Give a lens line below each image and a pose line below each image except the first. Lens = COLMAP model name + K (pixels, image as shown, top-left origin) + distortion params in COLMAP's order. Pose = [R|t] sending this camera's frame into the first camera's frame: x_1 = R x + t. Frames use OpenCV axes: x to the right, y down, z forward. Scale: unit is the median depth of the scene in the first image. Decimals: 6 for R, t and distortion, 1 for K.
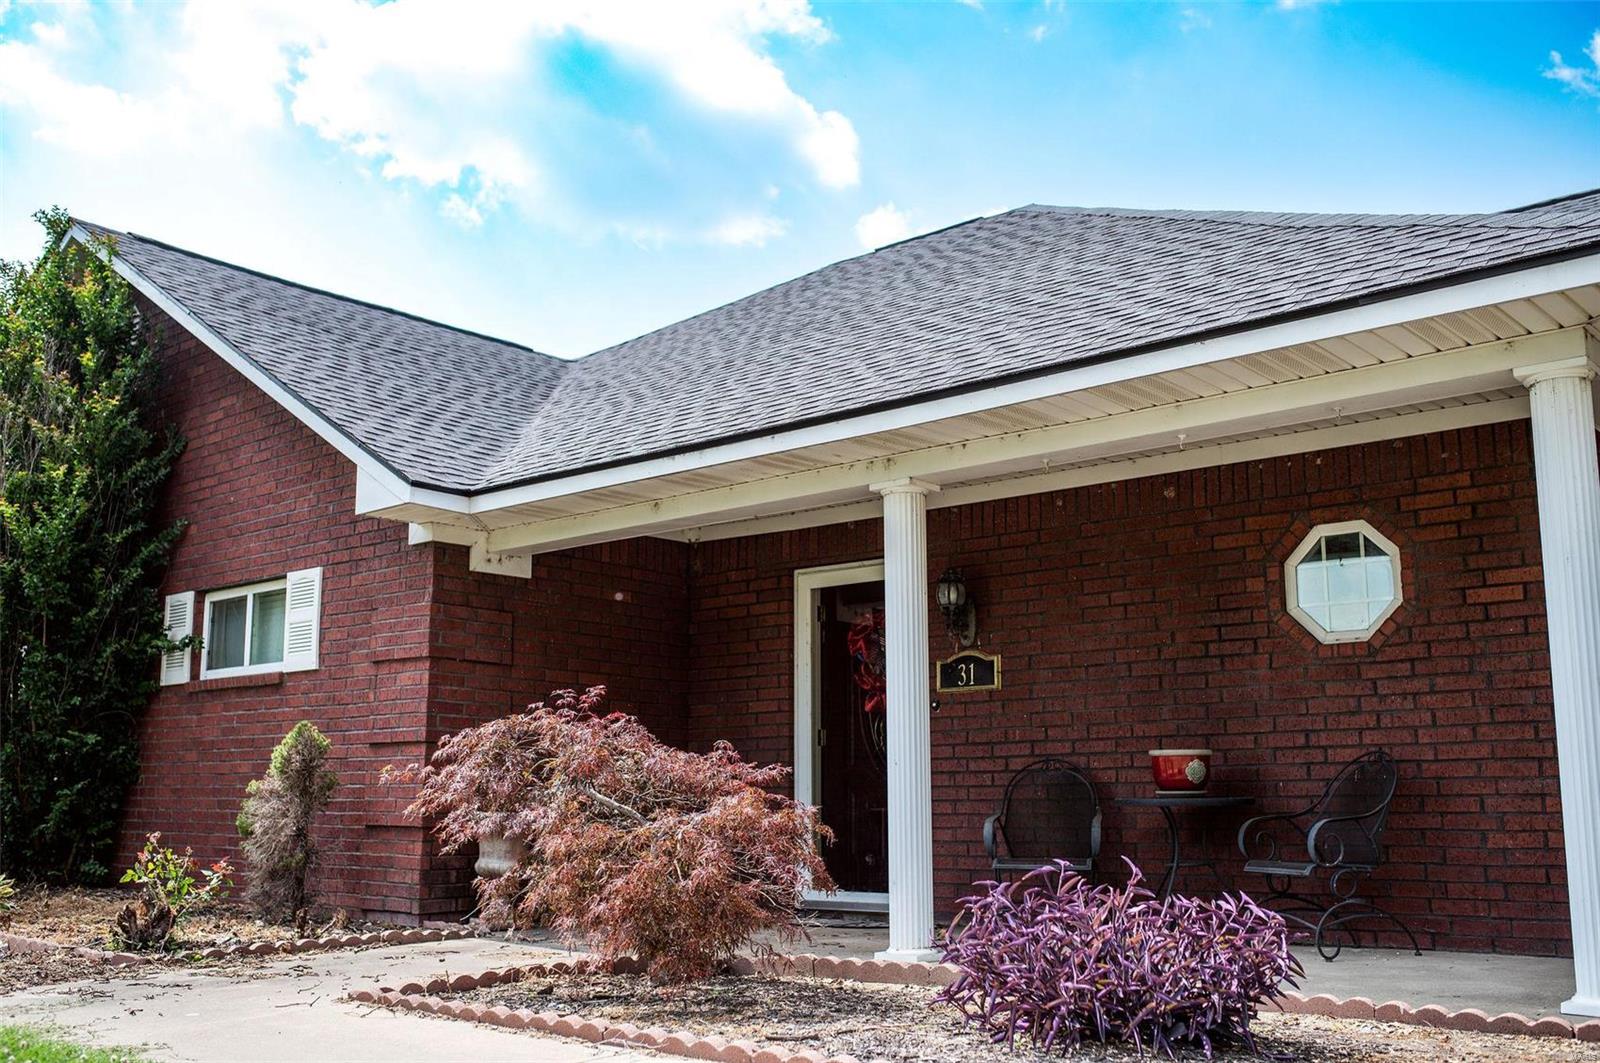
lens RADIAL K [[1540.5, 0, 800.0], [0, 1540.5, 531.5], [0, 0, 1]] dist [0.010543, 0.010327]
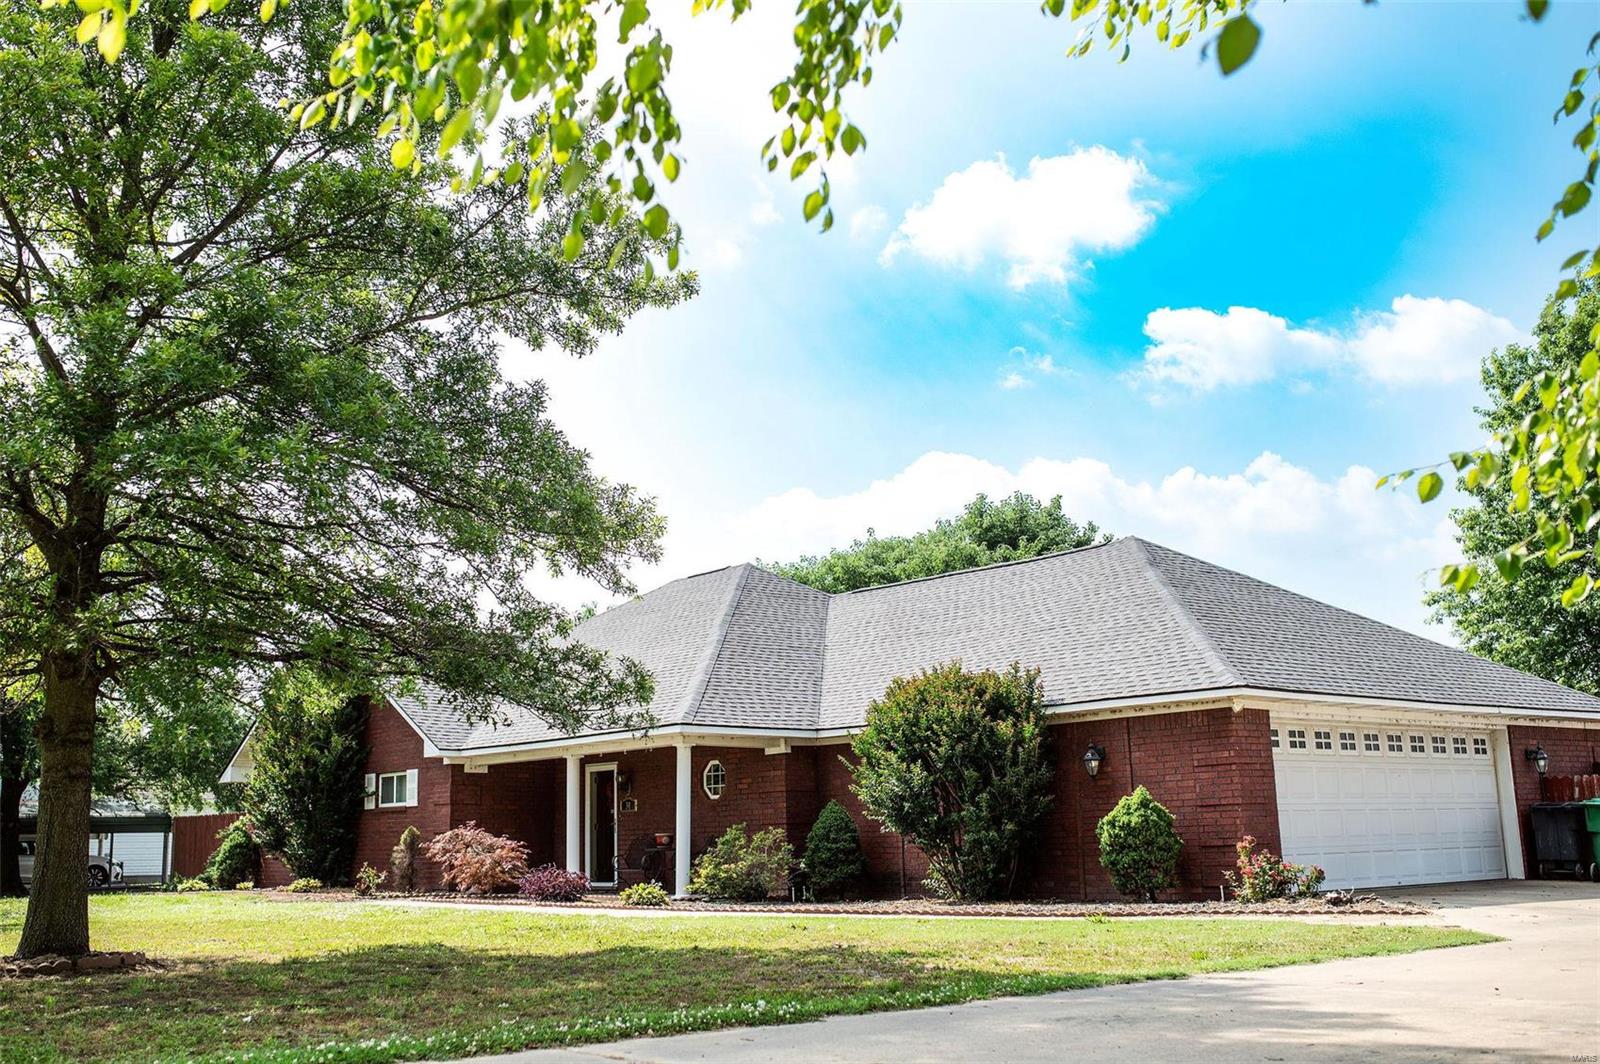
lens RADIAL K [[1612.8, 0, 800.0], [0, 1612.8, 532.0], [0, 0, 1]] dist [0.001564, 0.001327]
pose [[0.991266, -0.048961, -0.122452, 0.757265], [0.047250, 0.998741, -0.016838, -0.324256], [0.123123, 0.010905, 0.992332, -1.825740]]
